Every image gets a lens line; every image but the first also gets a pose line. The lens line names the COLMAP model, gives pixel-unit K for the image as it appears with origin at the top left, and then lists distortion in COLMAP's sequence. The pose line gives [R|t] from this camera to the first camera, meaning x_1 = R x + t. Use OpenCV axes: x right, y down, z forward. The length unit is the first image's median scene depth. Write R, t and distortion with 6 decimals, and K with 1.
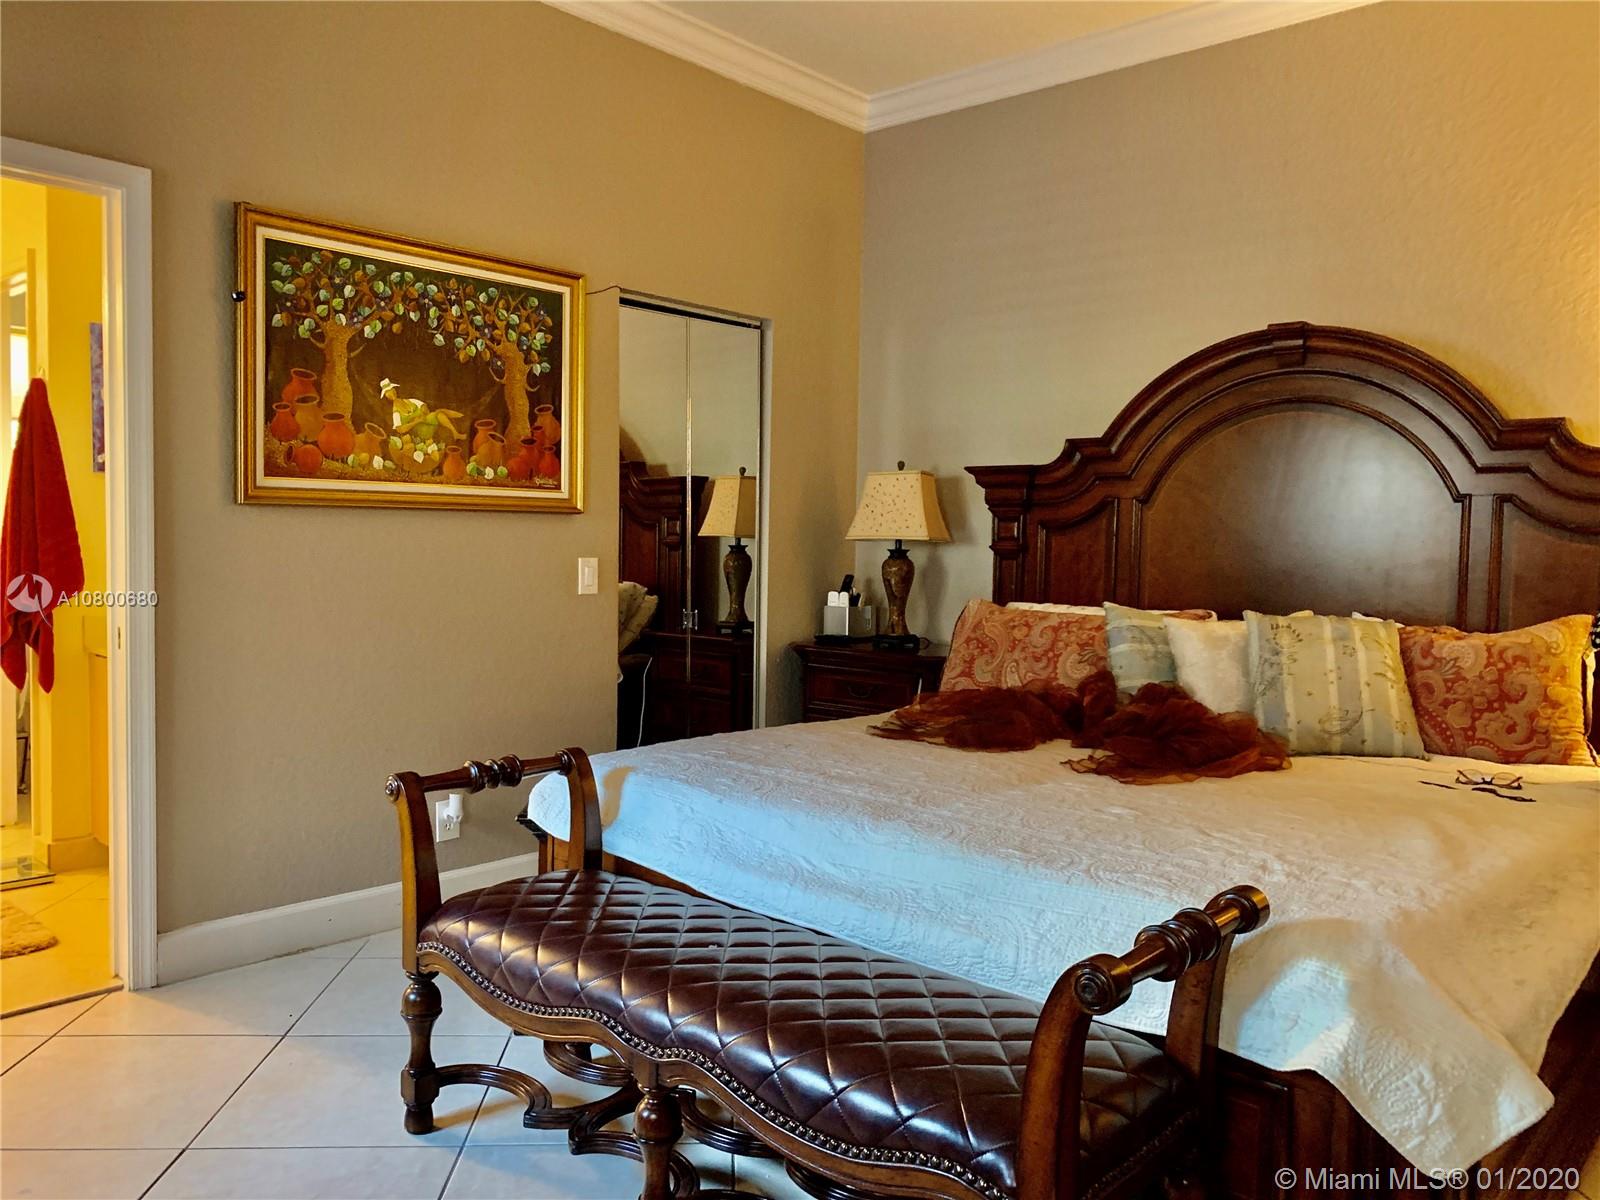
lens RADIAL K [[1230.0, 0, 802.4], [0, 1230.0, 604.8], [0, 0, 1]] dist [0.069980, -0.096253]
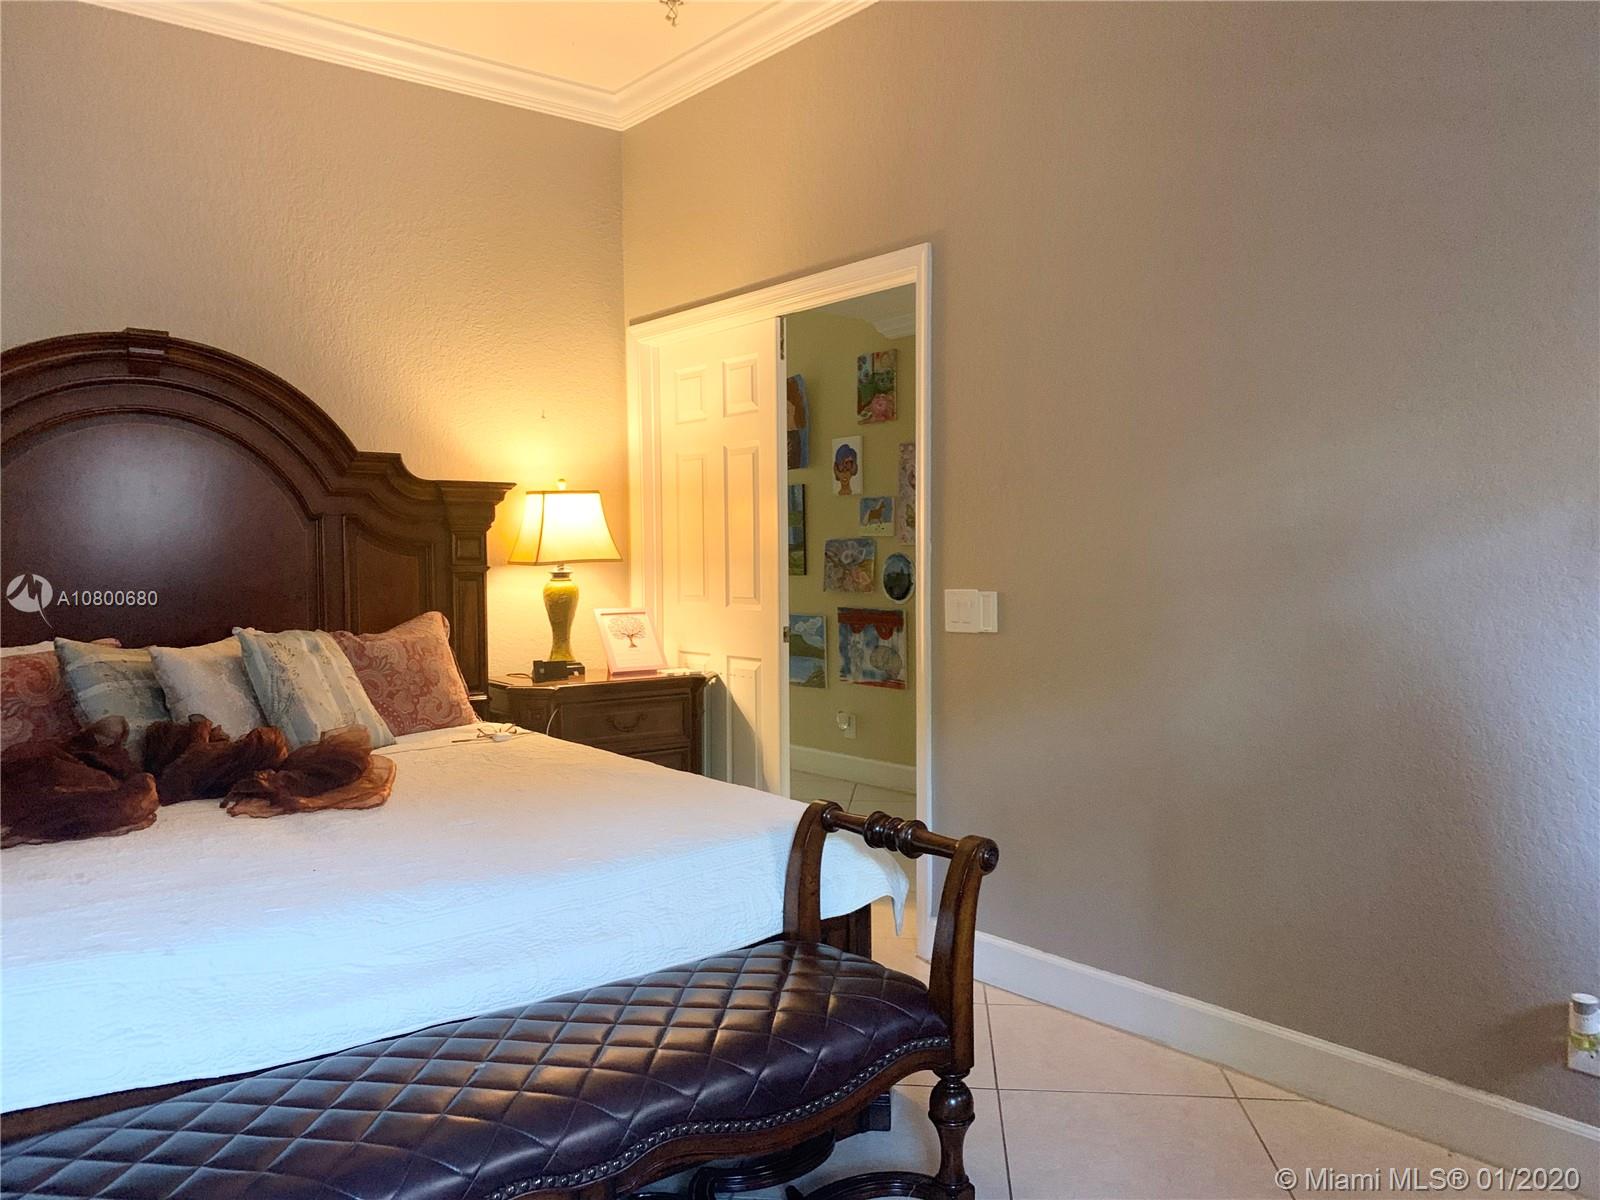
lens RADIAL K [[1230.0, 0, 802.4], [0, 1230.0, 604.8], [0, 0, 1]] dist [0.069980, -0.096253]
pose [[0.154507, -0.059809, 0.986180, -0.516884], [0.066845, 0.996512, 0.049963, -0.034140], [-0.985728, 0.058202, 0.157966, 0.397922]]
